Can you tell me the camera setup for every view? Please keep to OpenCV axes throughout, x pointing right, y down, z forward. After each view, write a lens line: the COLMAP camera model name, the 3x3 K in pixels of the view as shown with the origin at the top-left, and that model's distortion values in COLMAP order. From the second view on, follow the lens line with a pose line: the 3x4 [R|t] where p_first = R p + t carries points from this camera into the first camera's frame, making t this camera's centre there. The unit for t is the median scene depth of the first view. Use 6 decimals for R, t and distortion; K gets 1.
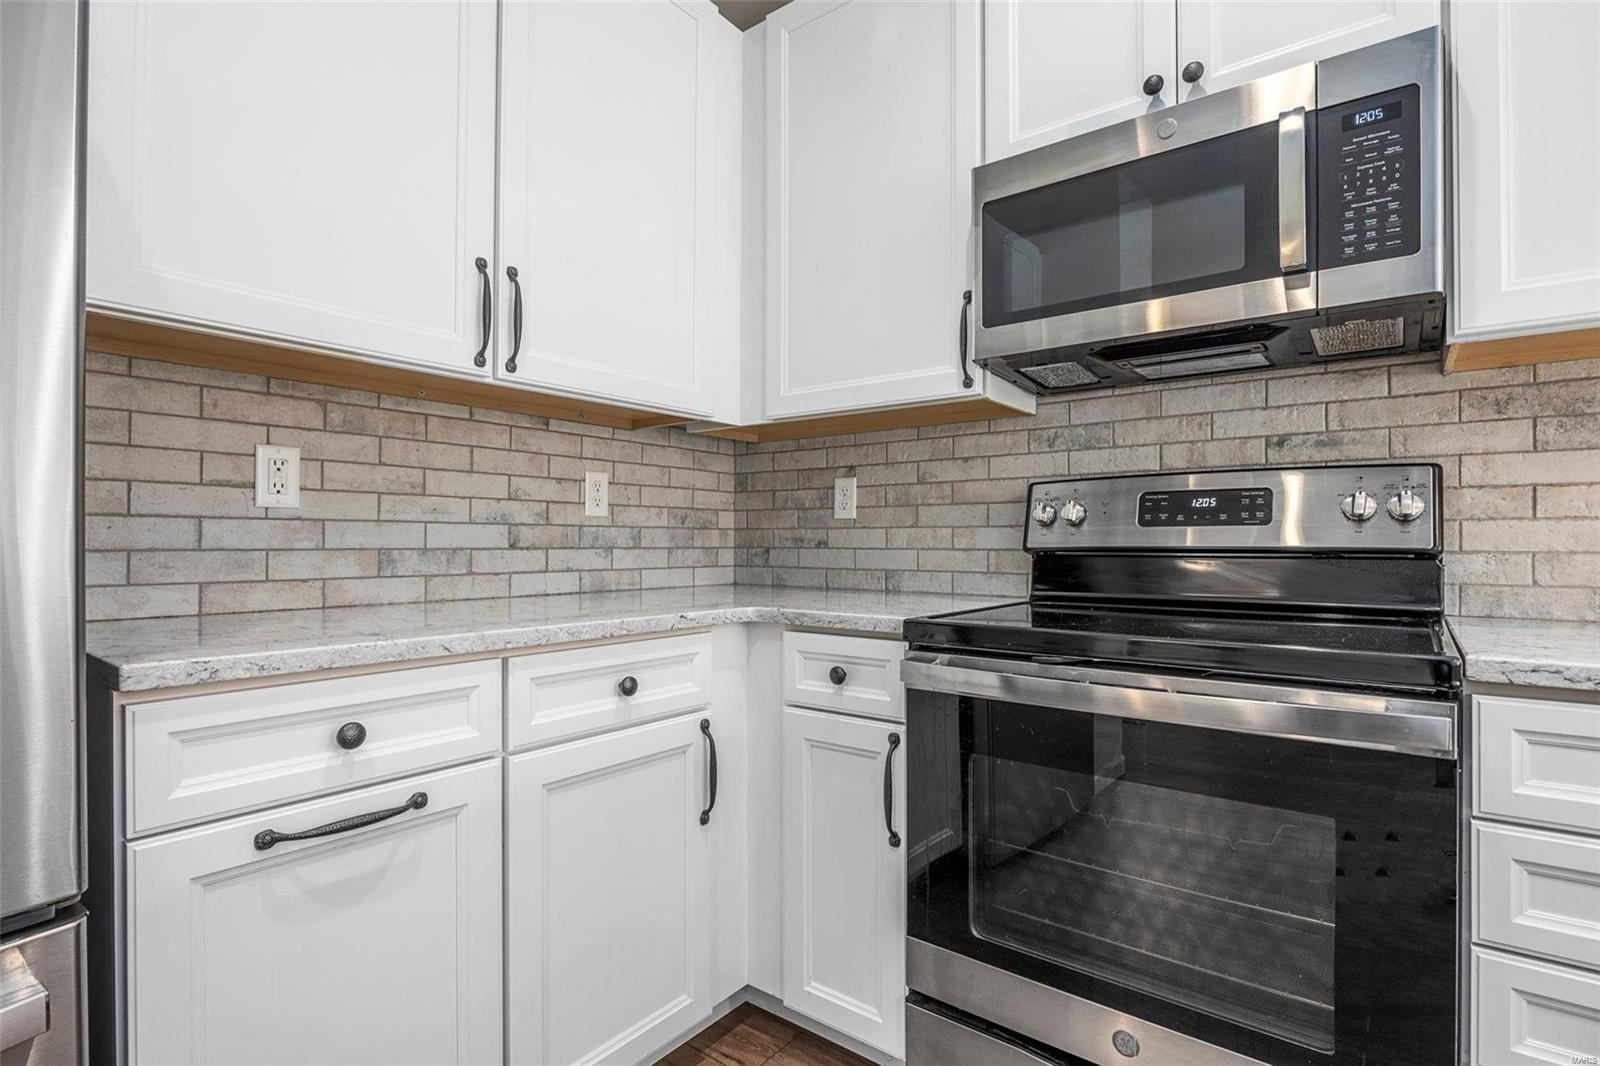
lens RADIAL K [[773.7, 0, 798.7], [0, 773.7, 539.9], [0, 0, 1]] dist [-0.016464, 0.000510]
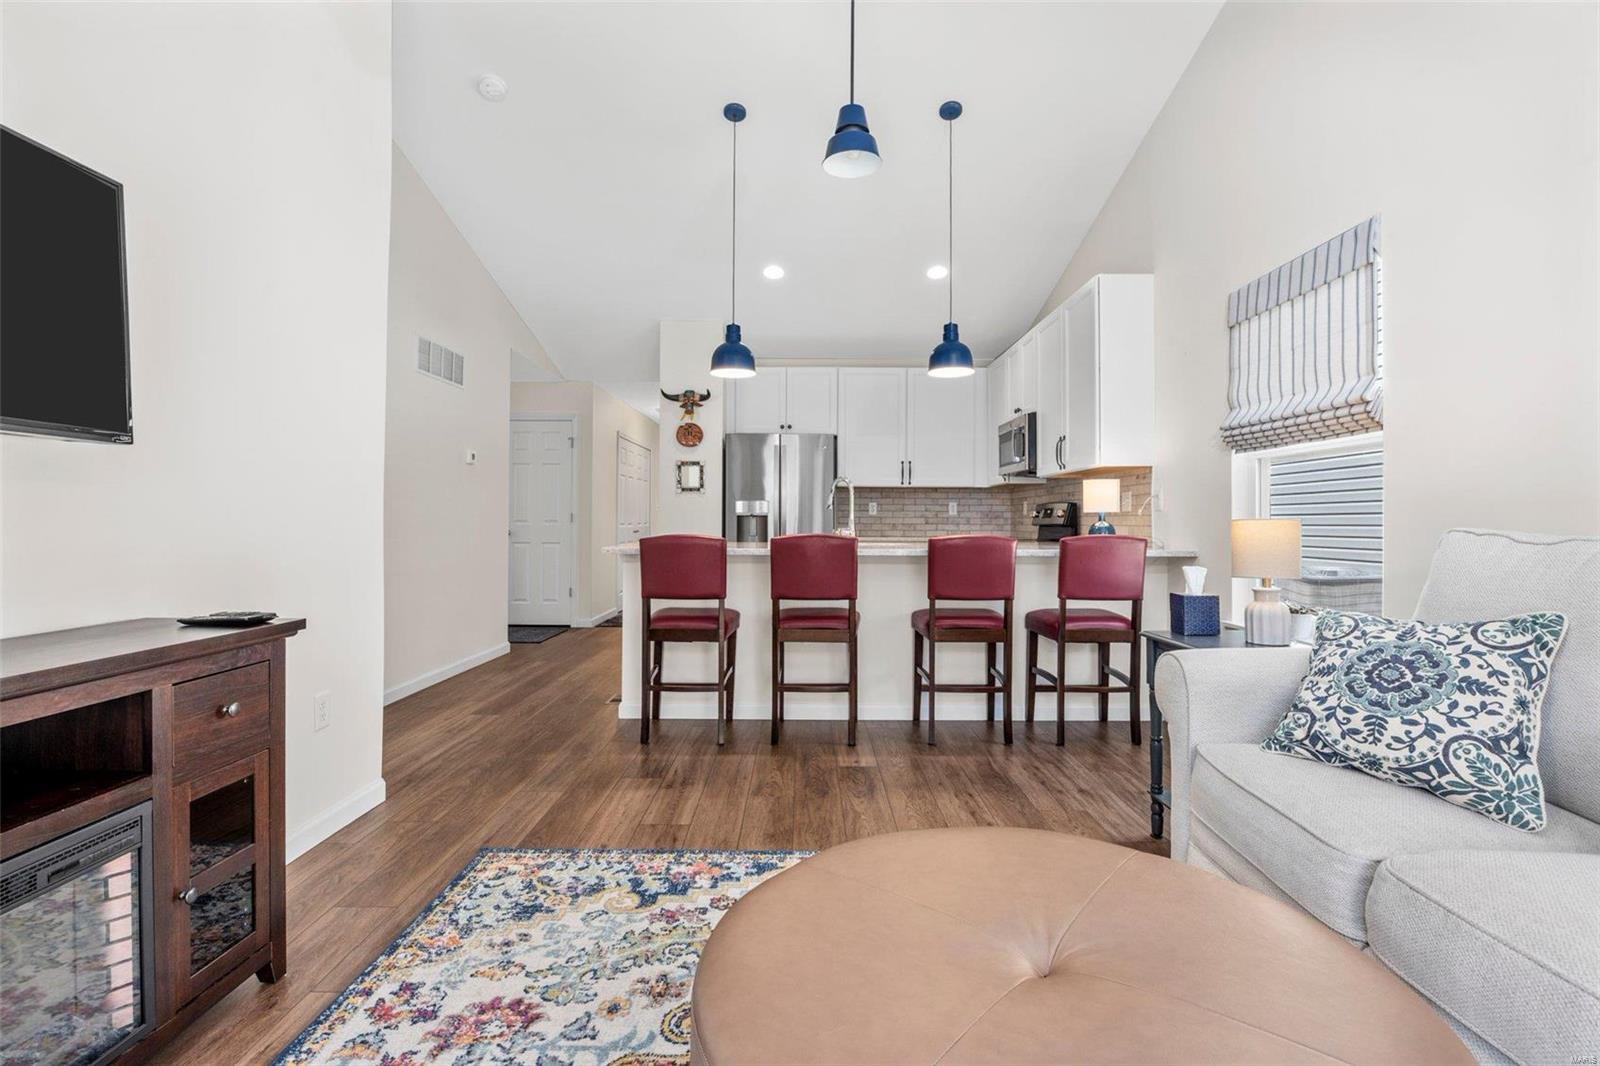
lens RADIAL K [[739.0, 0, 808.4], [0, 739.0, 522.3], [0, 0, 1]] dist [-0.019642, -0.000453]
pose [[0.620642, 0.000310, -0.784094, 2.590345], [0.000781, 0.999999, 0.001013, -0.001875], [0.784093, -0.001241, 0.620642, -2.097873]]
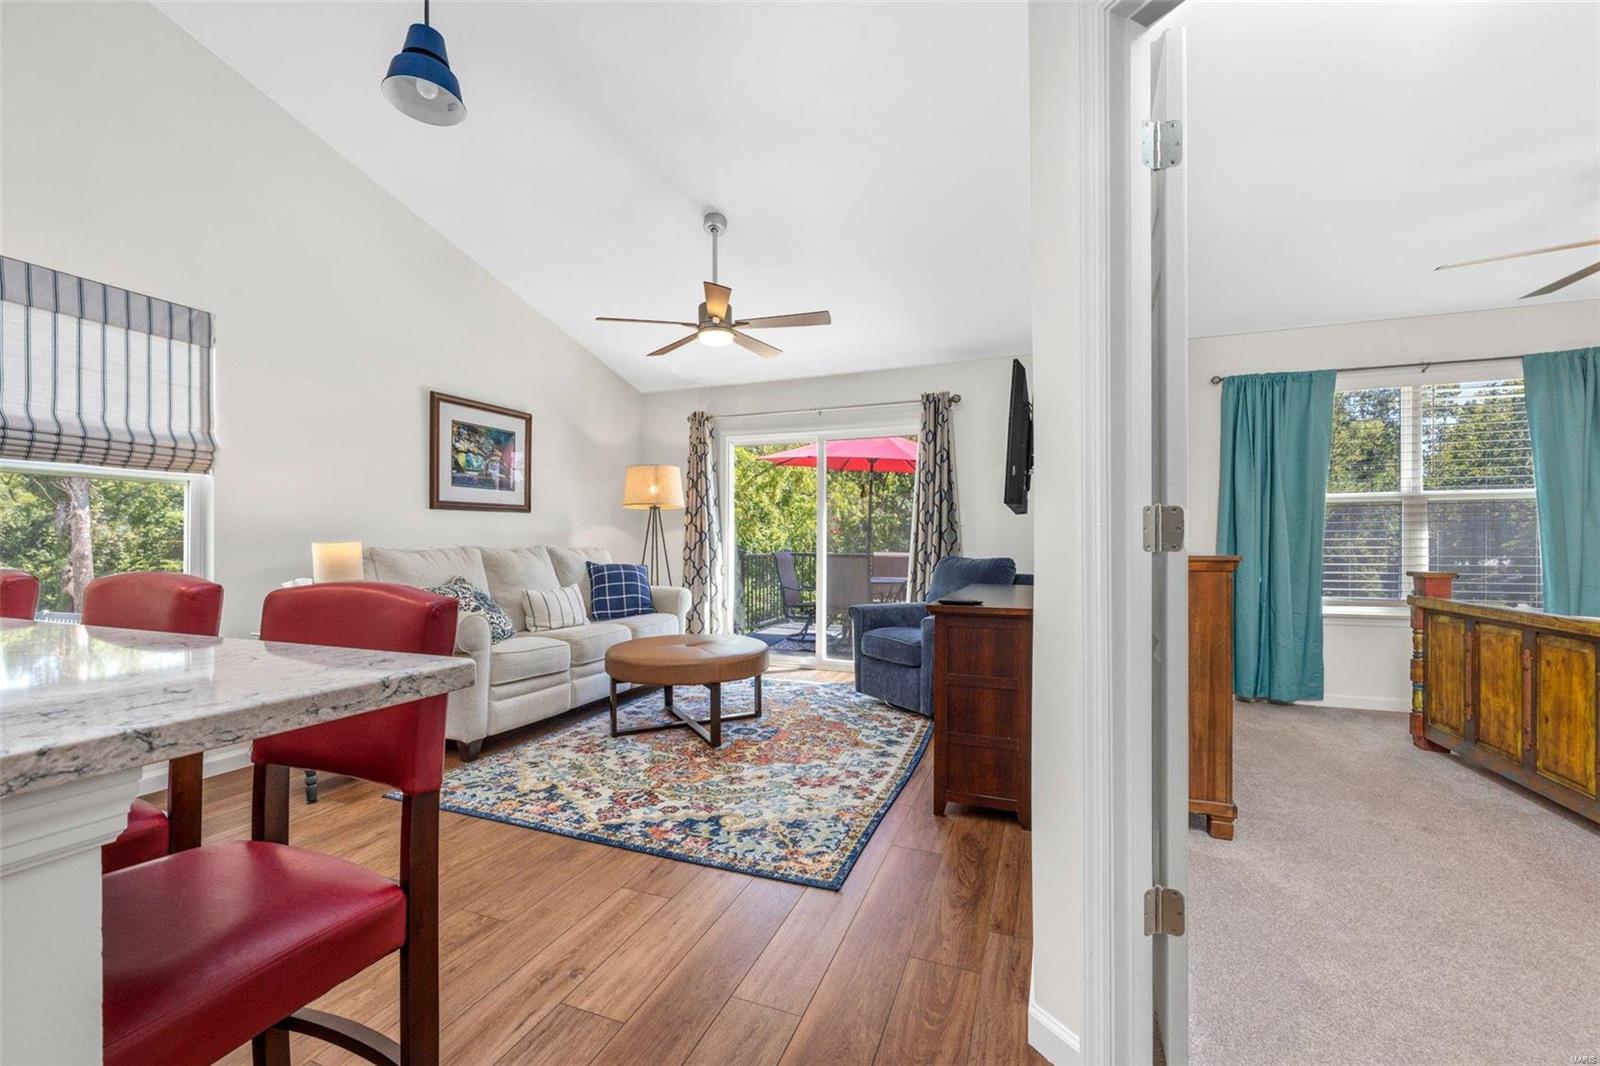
lens RADIAL K [[651.7, 0, 800.2], [0, 651.7, 543.0], [0, 0, 1]] dist [-0.008404, 0.001130]
pose [[-0.291455, 0.001479, 0.956584, -0.178404], [-0.002395, 0.999995, -0.002276, -0.000454], [-0.956582, -0.002955, -0.291449, -1.250203]]
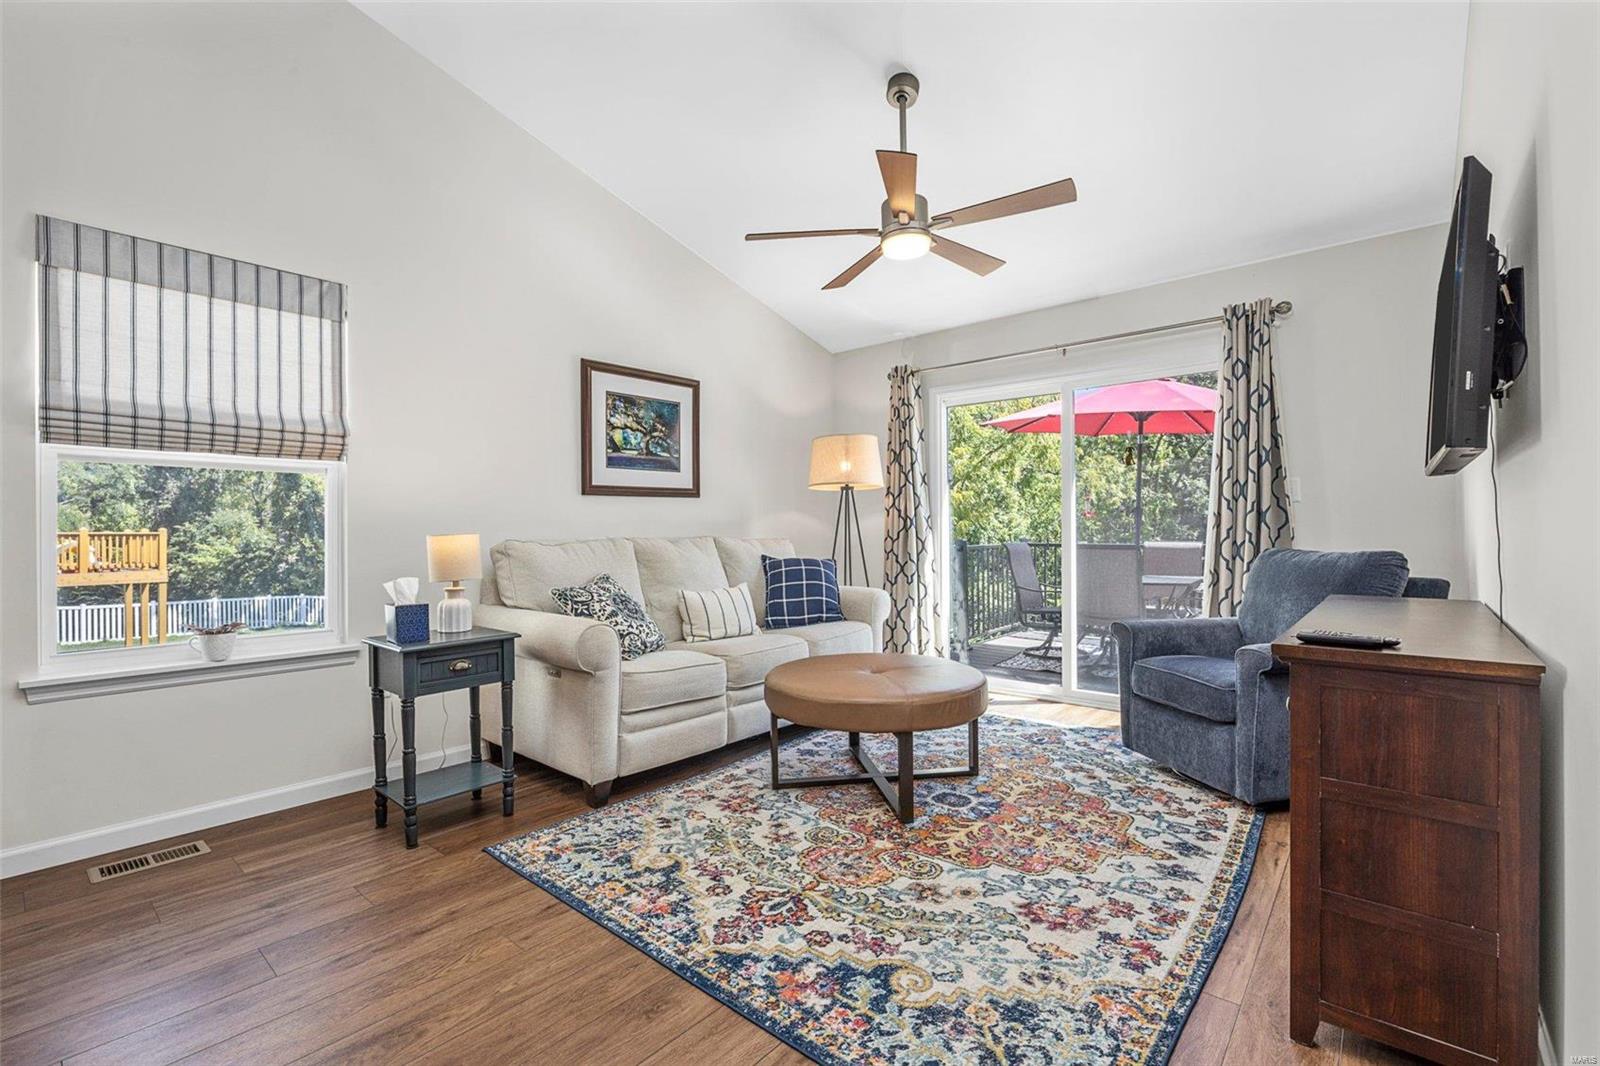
lens RADIAL K [[707.1, 0, 797.6], [0, 707.1, 529.4], [0, 0, 1]] dist [-0.013999, 0.000507]
pose [[0.043315, 0.005981, 0.999044, 0.318527], [0.006467, 0.999959, -0.006267, -0.000039], [-0.999041, 0.006732, 0.043274, -1.435130]]
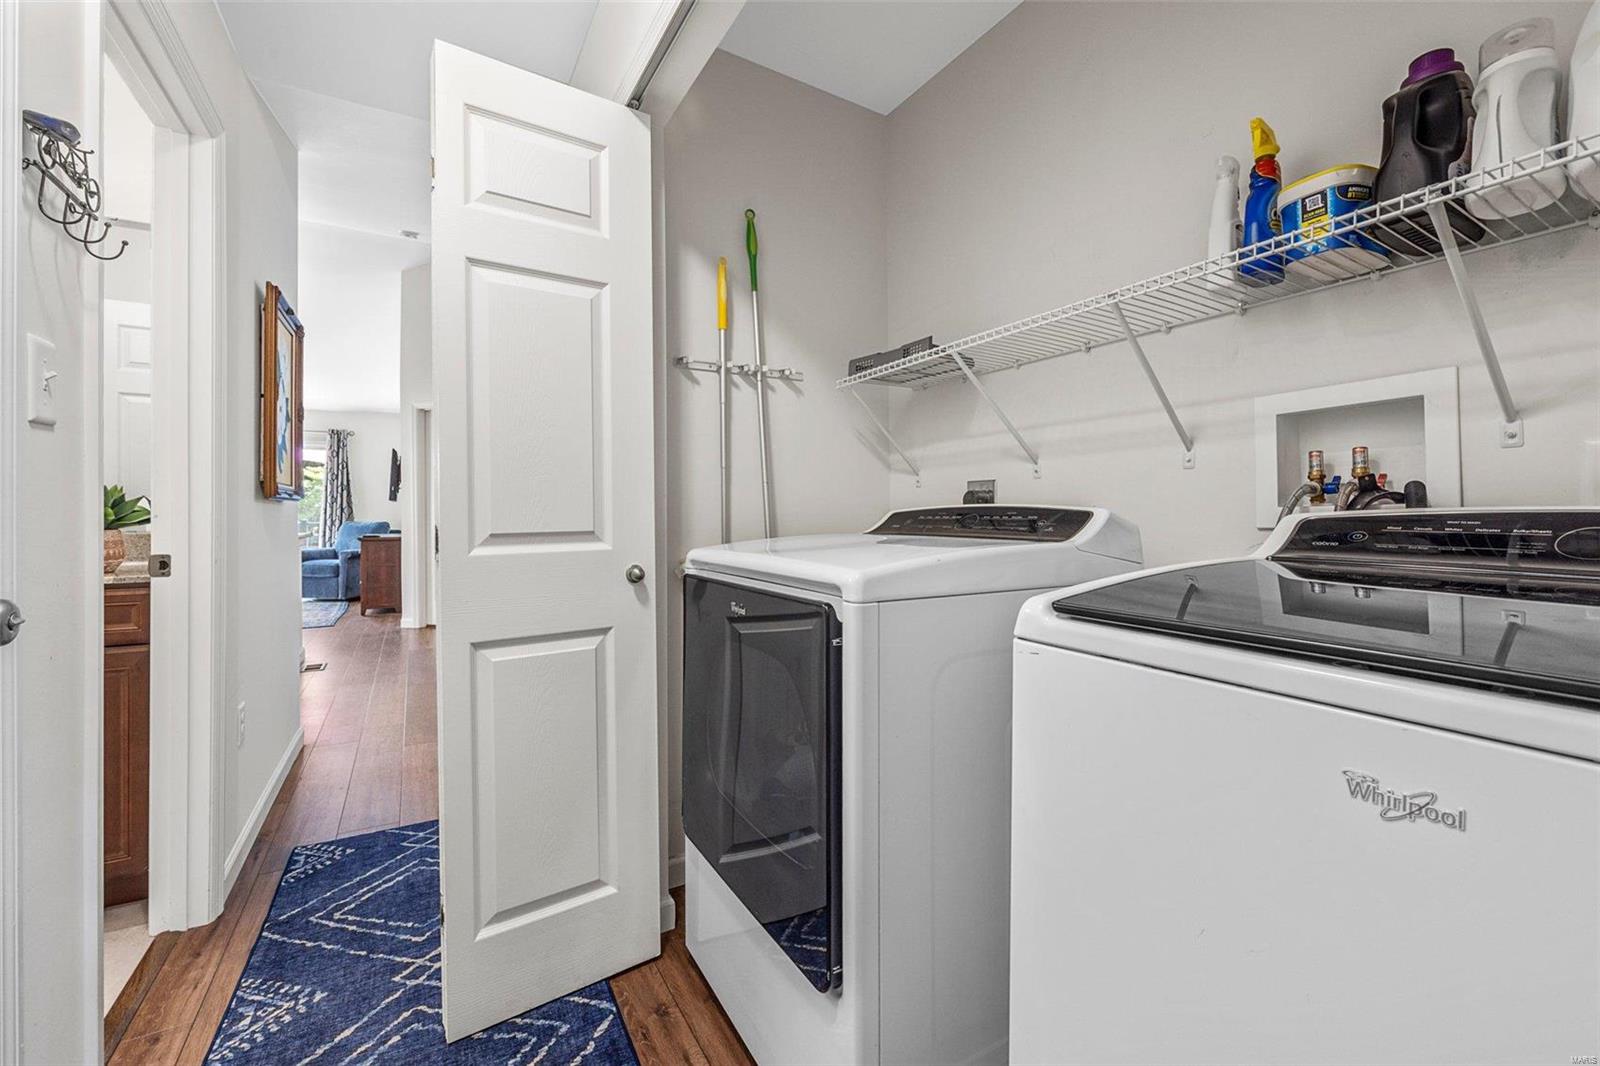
lens RADIAL K [[651.7, 0, 823.4], [0, 651.7, 510.9], [0, 0, 1]] dist [-0.008404, 0.001130]
pose [[-0.938778, 0.004034, 0.344499, -3.136220], [0.004733, 0.999988, 0.001185, -0.024468], [-0.344490, 0.002743, -0.938786, 0.967845]]
